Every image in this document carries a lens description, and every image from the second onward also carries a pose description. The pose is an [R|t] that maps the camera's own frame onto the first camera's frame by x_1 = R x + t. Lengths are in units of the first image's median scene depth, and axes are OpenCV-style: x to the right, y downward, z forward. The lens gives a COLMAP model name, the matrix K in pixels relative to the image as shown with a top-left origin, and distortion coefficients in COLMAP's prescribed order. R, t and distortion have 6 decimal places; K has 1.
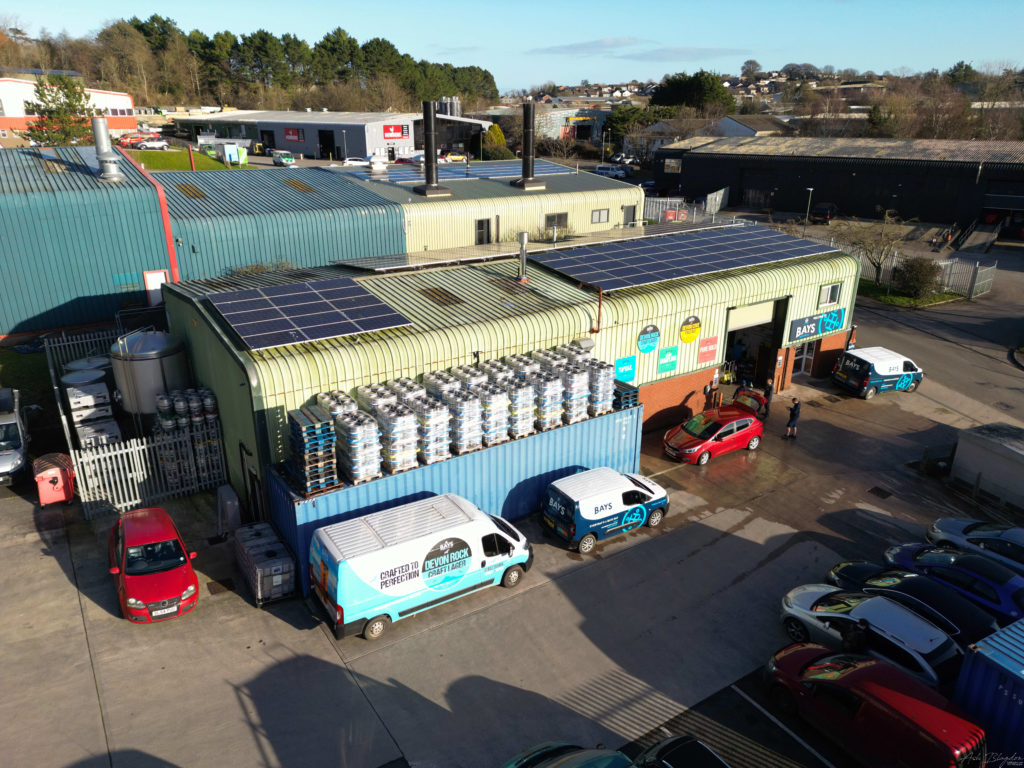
lens RADIAL K [[708.8, 0, 512.0], [0, 708.8, 384.0], [0, 0, 1]] dist [0.076507, -0.077433]
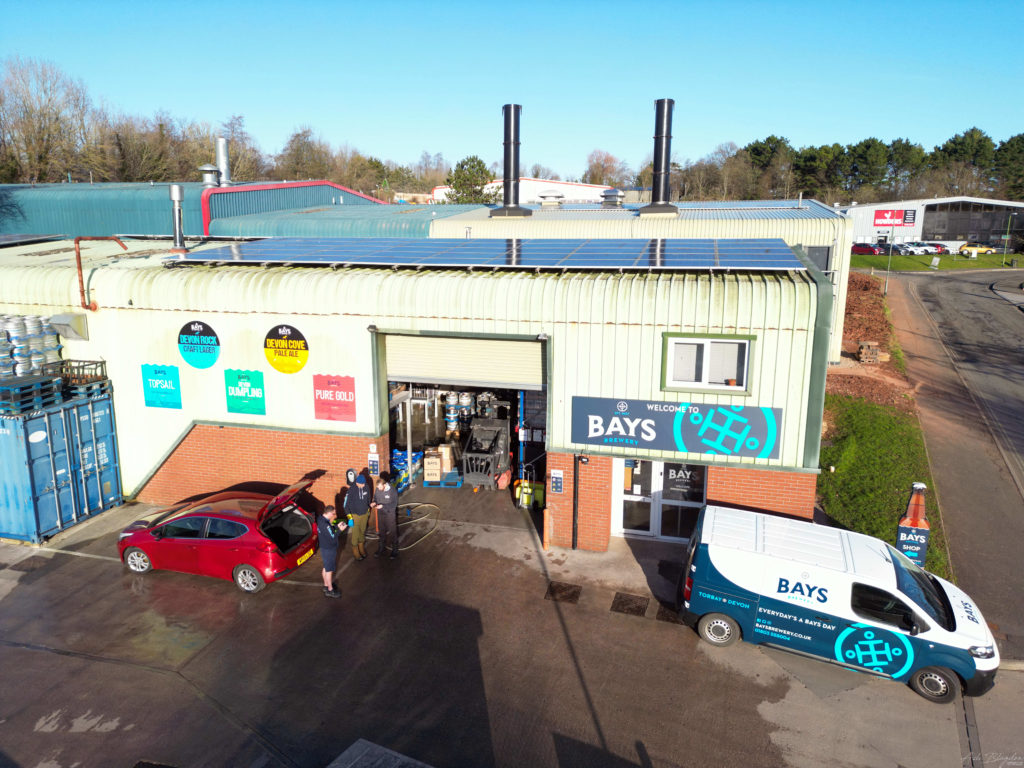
lens RADIAL K [[708.8, 0, 512.0], [0, 708.8, 384.0], [0, 0, 1]] dist [0.076507, -0.077433]
pose [[0.656897, 0.154695, -0.737940, 0.473341], [-0.271049, 0.961748, -0.039669, -0.045559], [0.703576, 0.226076, 0.673699, 0.448783]]
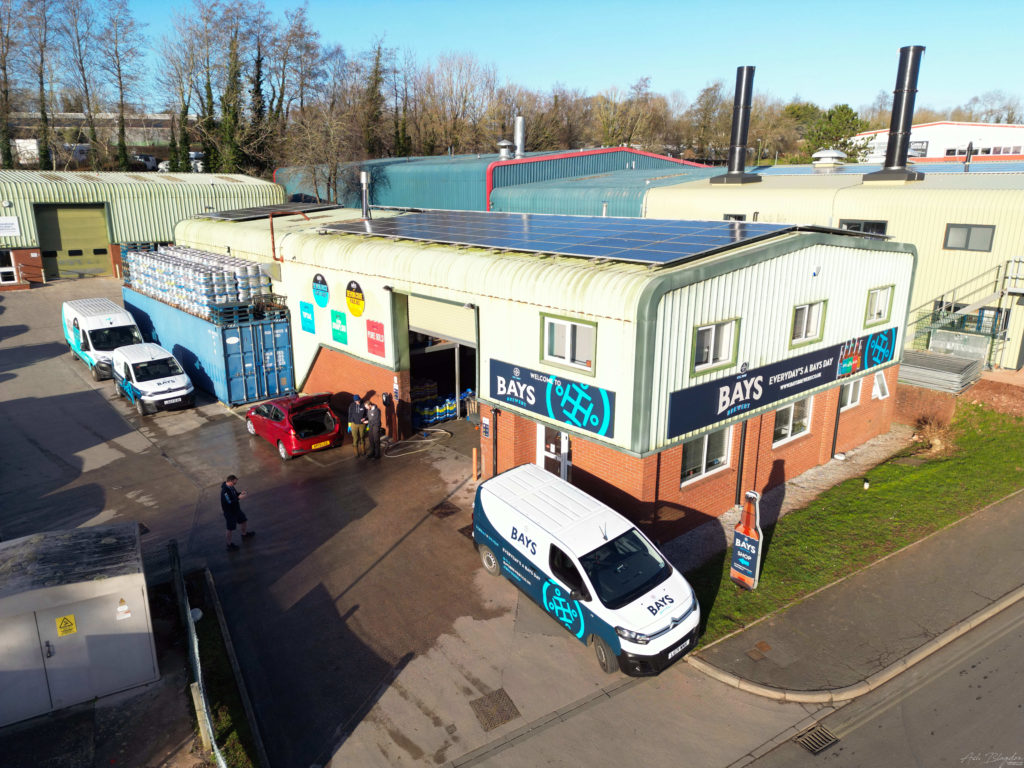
lens RADIAL K [[708.8, 0, 512.0], [0, 708.8, 384.0], [0, 0, 1]] dist [0.076507, -0.077433]
pose [[0.124148, 0.264686, -0.956310, 0.621030], [-0.357381, 0.911013, 0.205753, -0.127251], [0.925671, 0.316223, 0.207694, 0.614089]]
